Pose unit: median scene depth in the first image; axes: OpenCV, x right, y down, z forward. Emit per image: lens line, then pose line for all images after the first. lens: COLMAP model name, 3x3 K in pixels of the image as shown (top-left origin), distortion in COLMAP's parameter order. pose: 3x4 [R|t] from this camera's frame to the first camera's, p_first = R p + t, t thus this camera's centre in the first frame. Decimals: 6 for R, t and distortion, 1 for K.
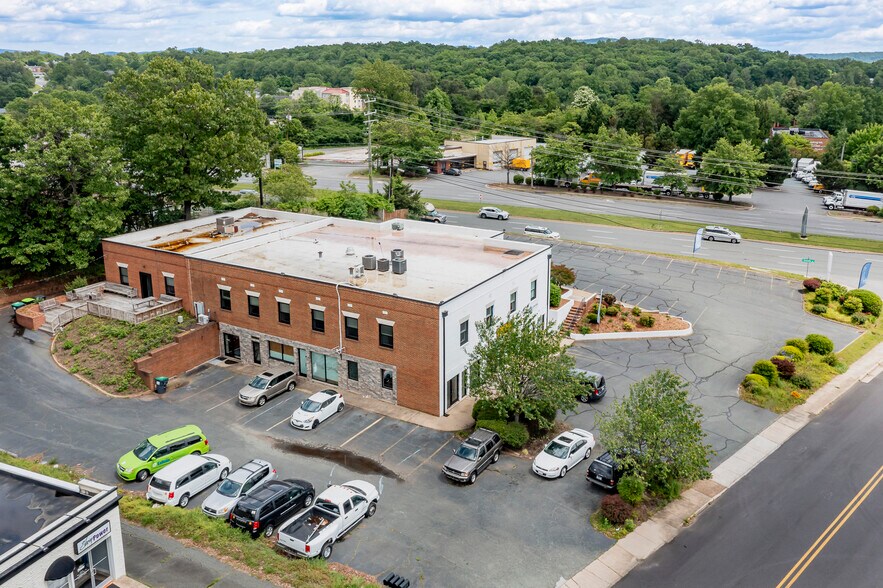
lens RADIAL K [[716.9, 0, 456.7], [0, 716.9, 249.8], [0, 0, 1]] dist [0.004806, 0.006586]
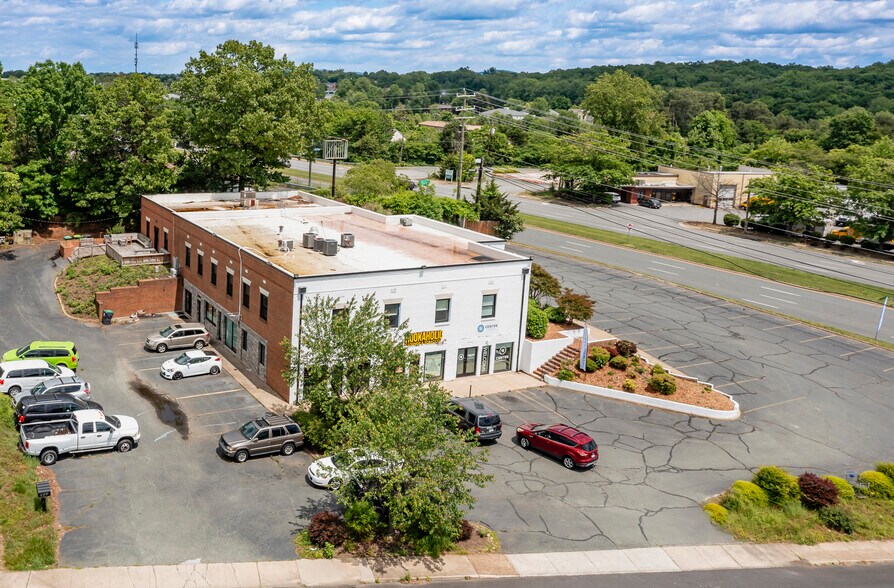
lens RADIAL K [[787.7, 0, 247.2], [0, 787.7, 210.5], [0, 0, 1]] dist [0.005237, 0.008046]
pose [[0.801910, 0.117490, -0.585779, 0.414398], [-0.173841, 0.983935, -0.040634, 0.034444], [0.571594, 0.134417, 0.809452, 0.104924]]
